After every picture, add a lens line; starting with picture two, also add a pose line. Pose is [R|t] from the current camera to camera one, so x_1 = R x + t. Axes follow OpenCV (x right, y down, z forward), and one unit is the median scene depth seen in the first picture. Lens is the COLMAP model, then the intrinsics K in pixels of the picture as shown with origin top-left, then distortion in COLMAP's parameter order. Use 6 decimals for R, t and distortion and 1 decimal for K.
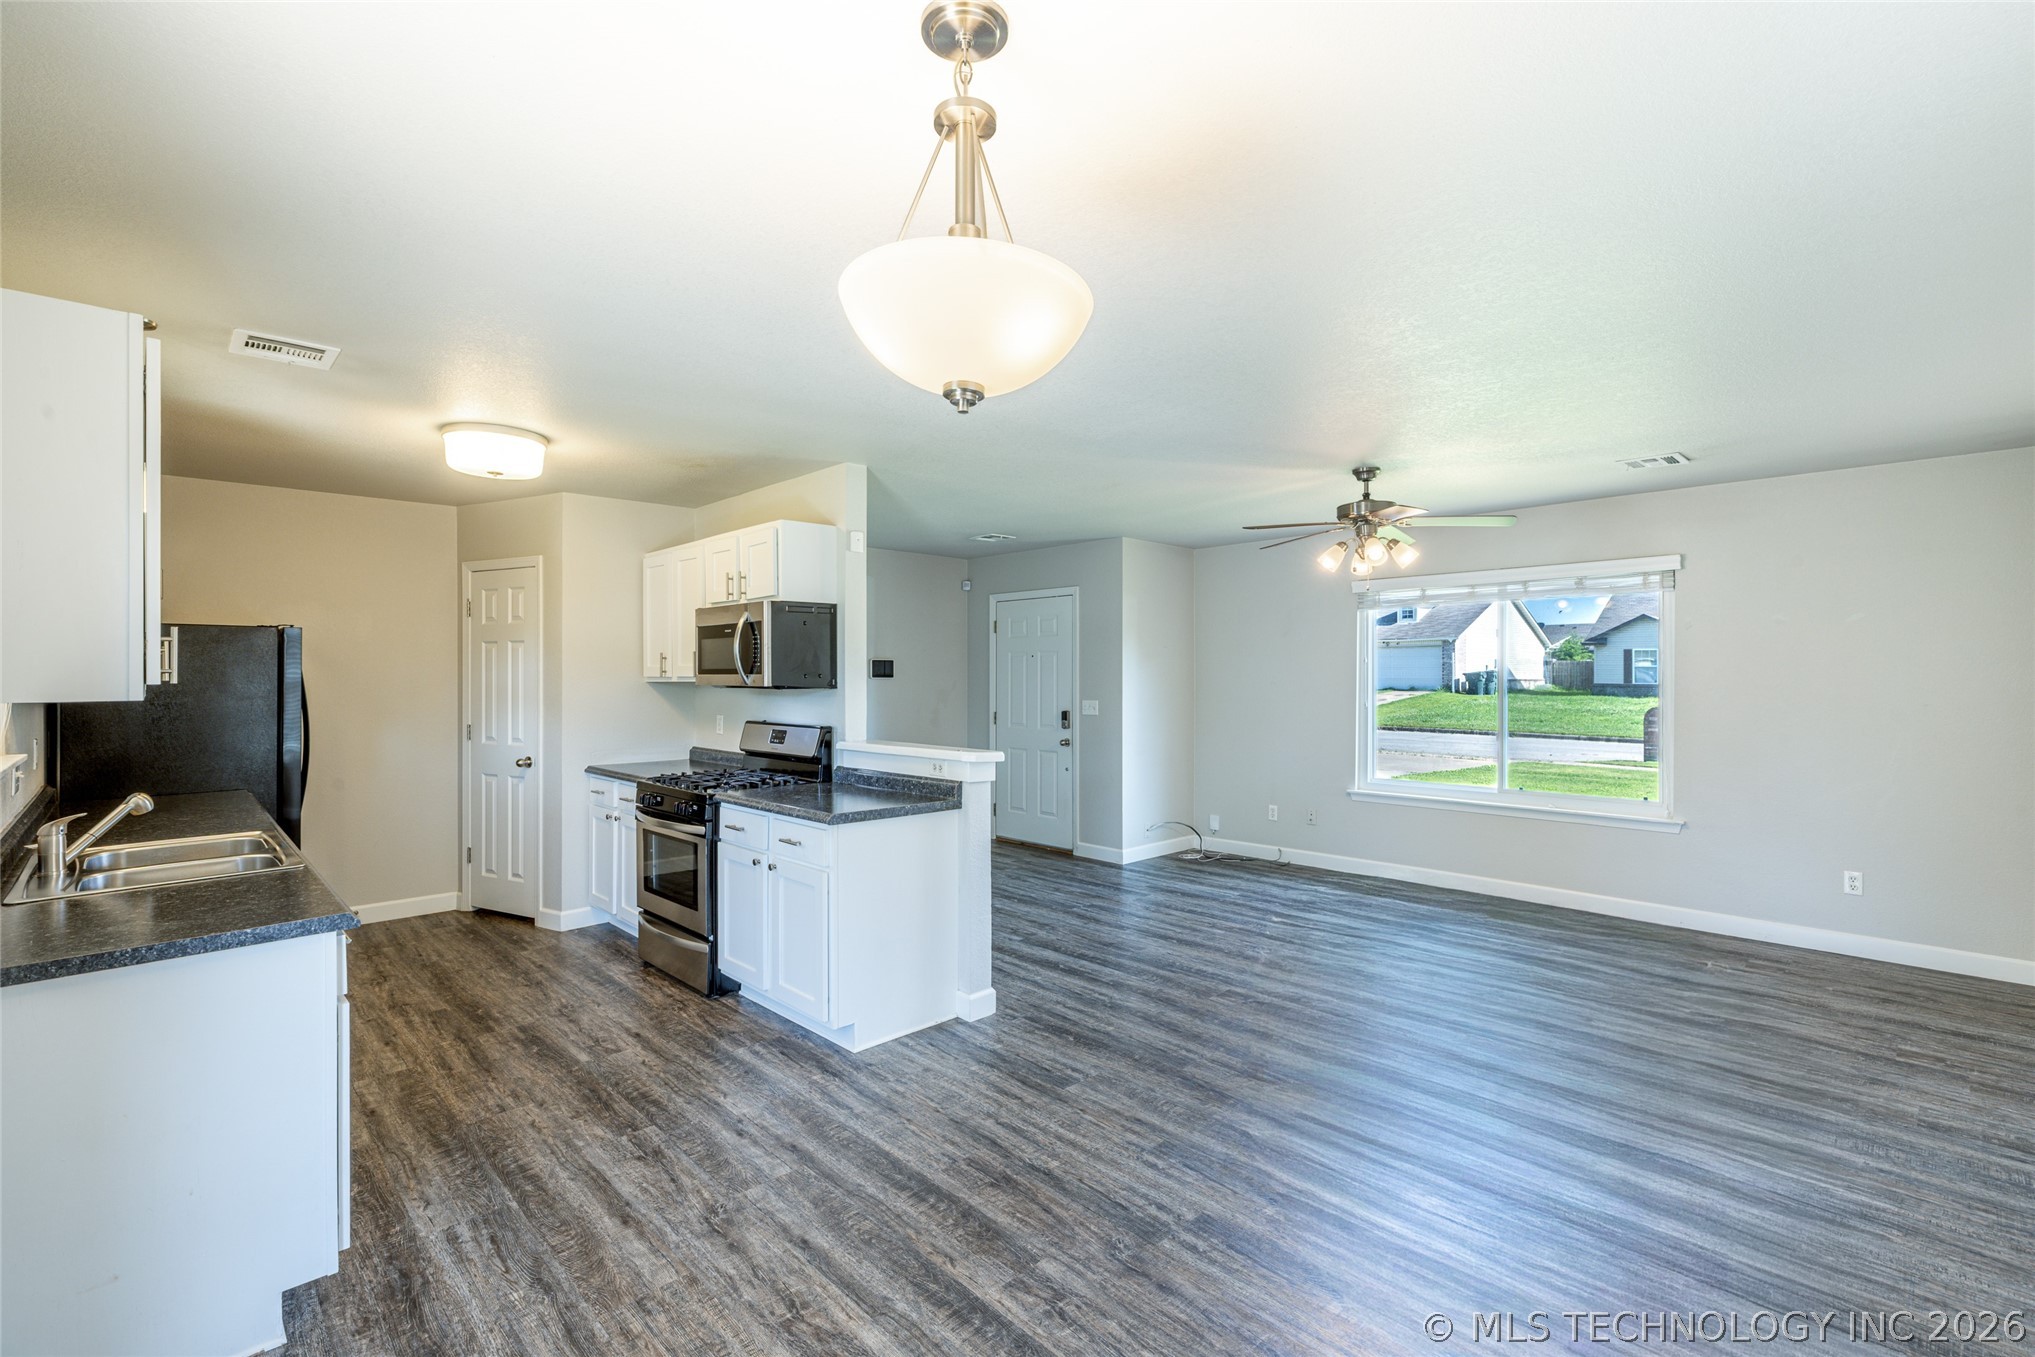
lens RADIAL K [[903.7, 0, 1017.1], [0, 903.7, 670.7], [0, 0, 1]] dist [0.004868, -0.000058]
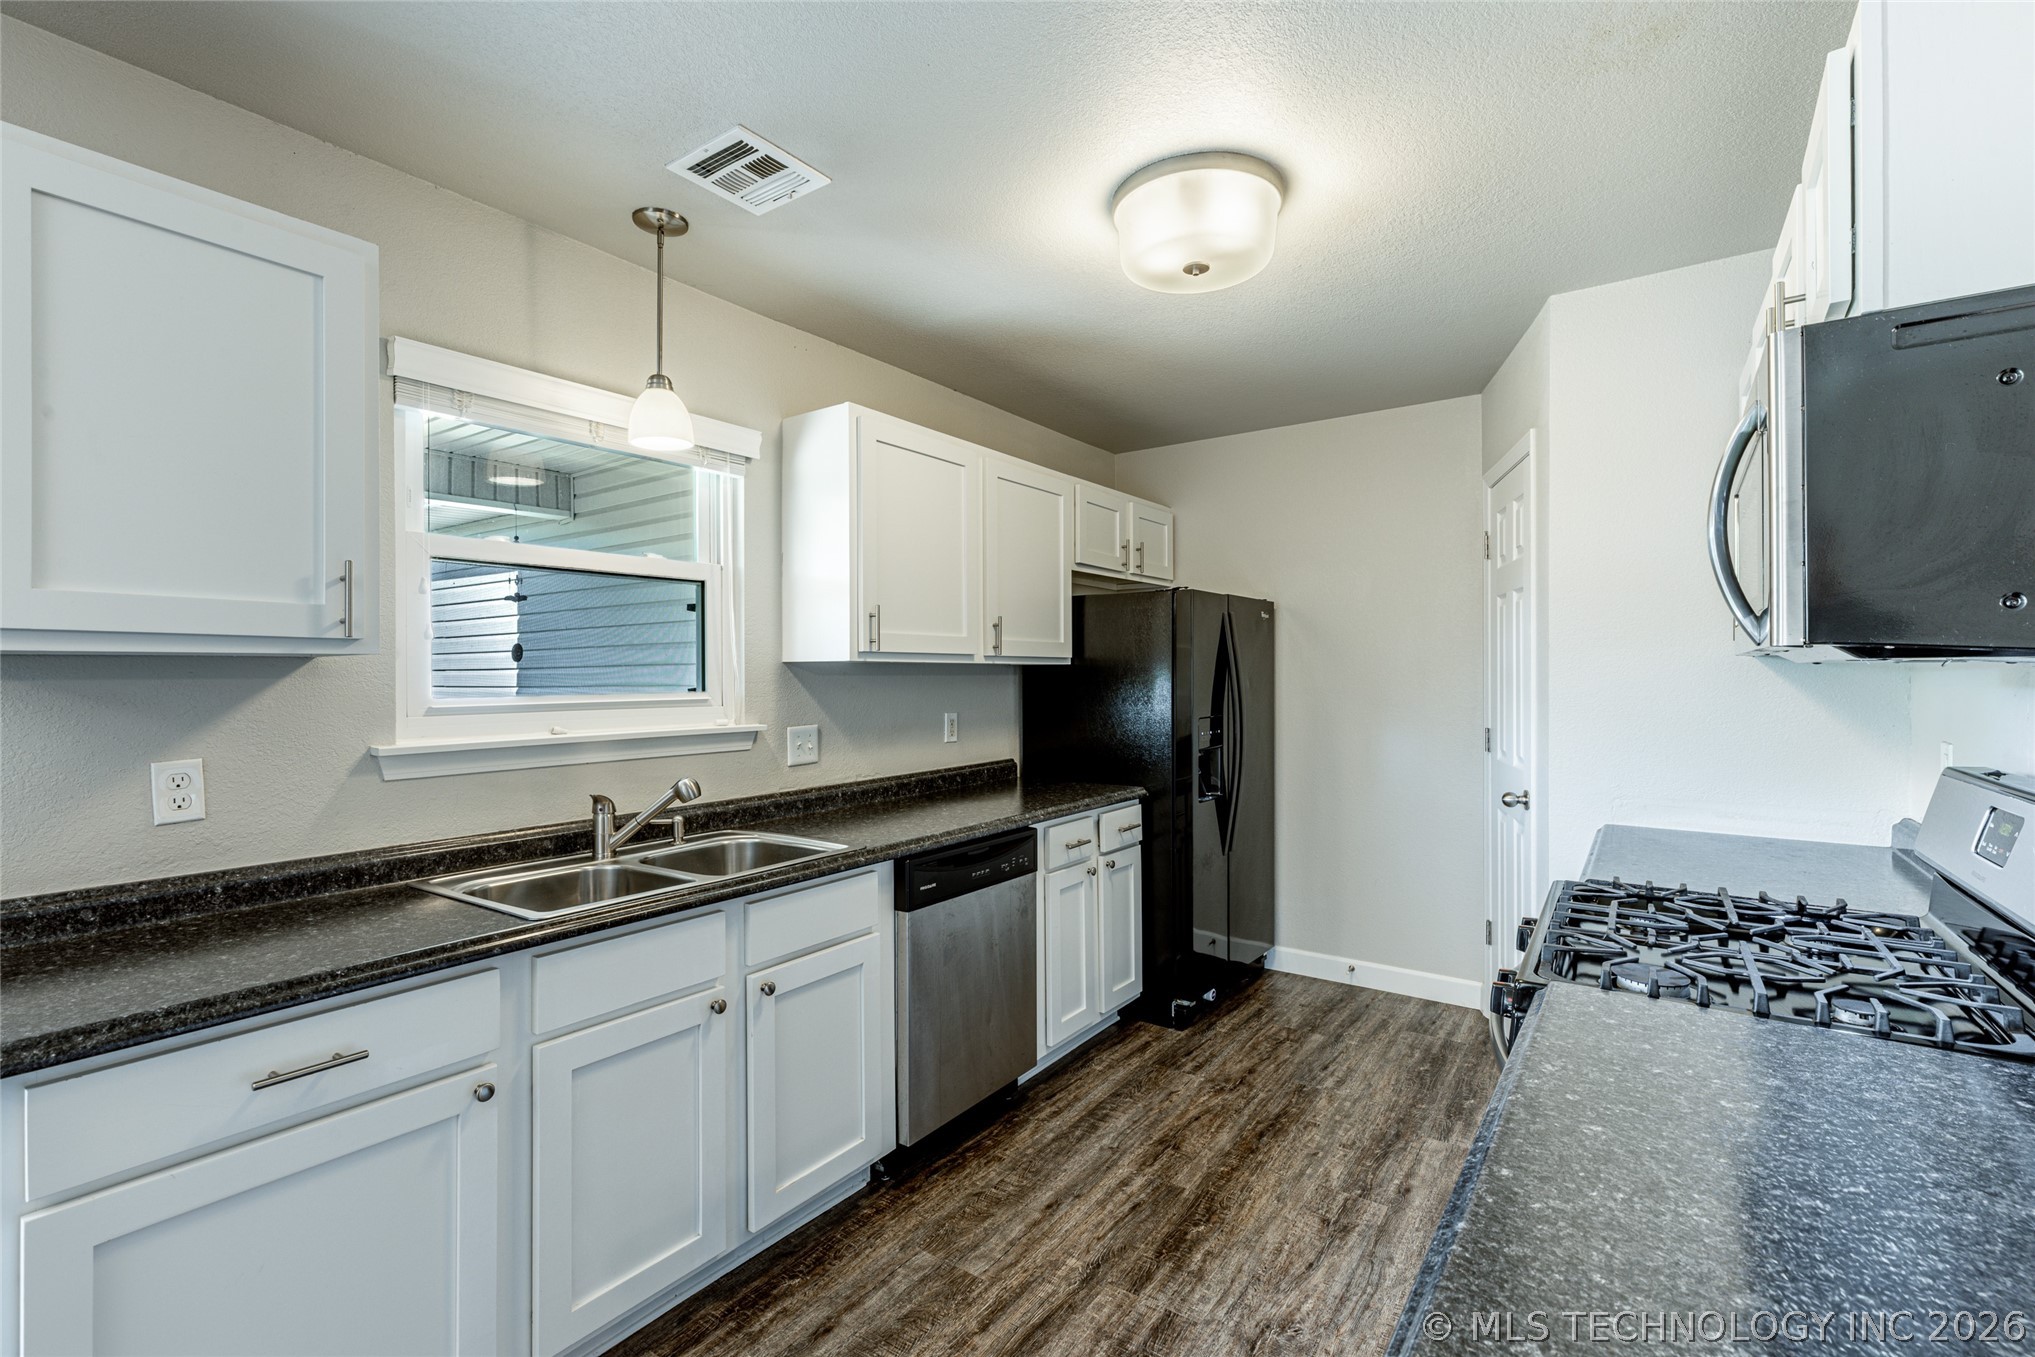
lens RADIAL K [[903.7, 0, 1018.0], [0, 903.7, 672.3], [0, 0, 1]] dist [0.004868, -0.000058]
pose [[0.185949, -0.000575, -0.982559, -0.050303], [0.005381, 0.999985, 0.000433, 0.023201], [0.982545, -0.005368, 0.185949, 0.699396]]
